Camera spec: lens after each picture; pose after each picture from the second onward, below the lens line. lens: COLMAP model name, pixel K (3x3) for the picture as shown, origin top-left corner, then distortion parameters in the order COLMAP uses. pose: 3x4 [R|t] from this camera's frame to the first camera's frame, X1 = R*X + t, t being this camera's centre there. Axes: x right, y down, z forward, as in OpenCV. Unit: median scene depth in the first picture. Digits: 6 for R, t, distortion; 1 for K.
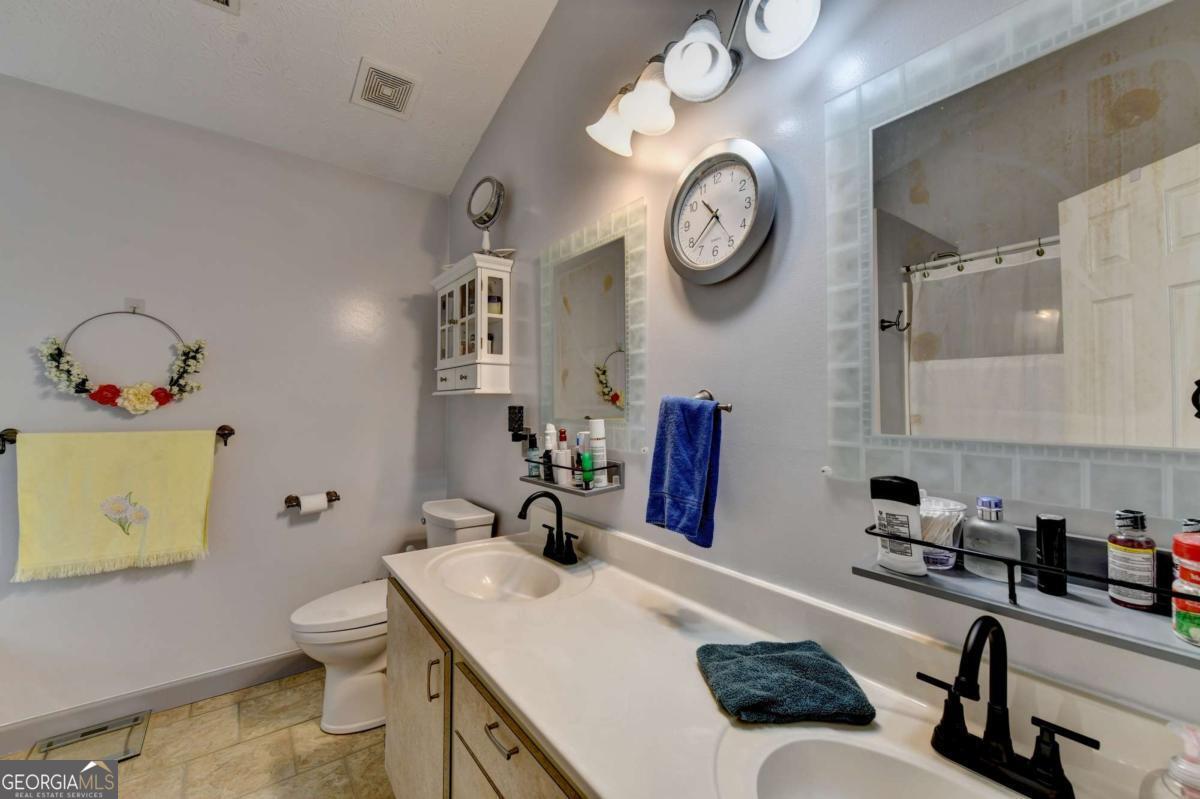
lens RADIAL K [[474.9, 0, 601.7], [0, 474.9, 391.5], [0, 0, 1]] dist [-0.005235, -0.000416]
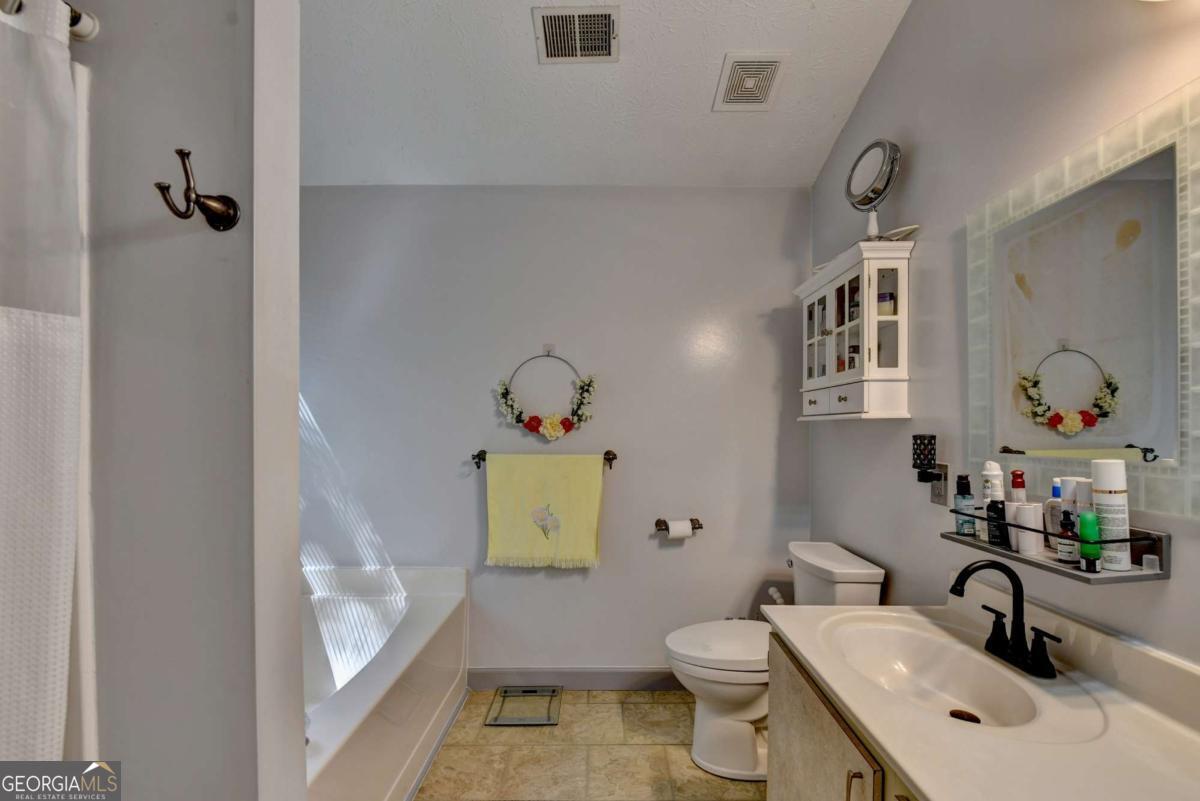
lens RADIAL K [[492.6, 0, 602.3], [0, 492.6, 415.1], [0, 0, 1]] dist [-0.002012, -0.000192]
pose [[0.794362, -0.017964, -0.607180, -0.116332], [0.019505, 0.999801, -0.004062, -0.007390], [0.607132, -0.008616, 0.794554, 0.081223]]
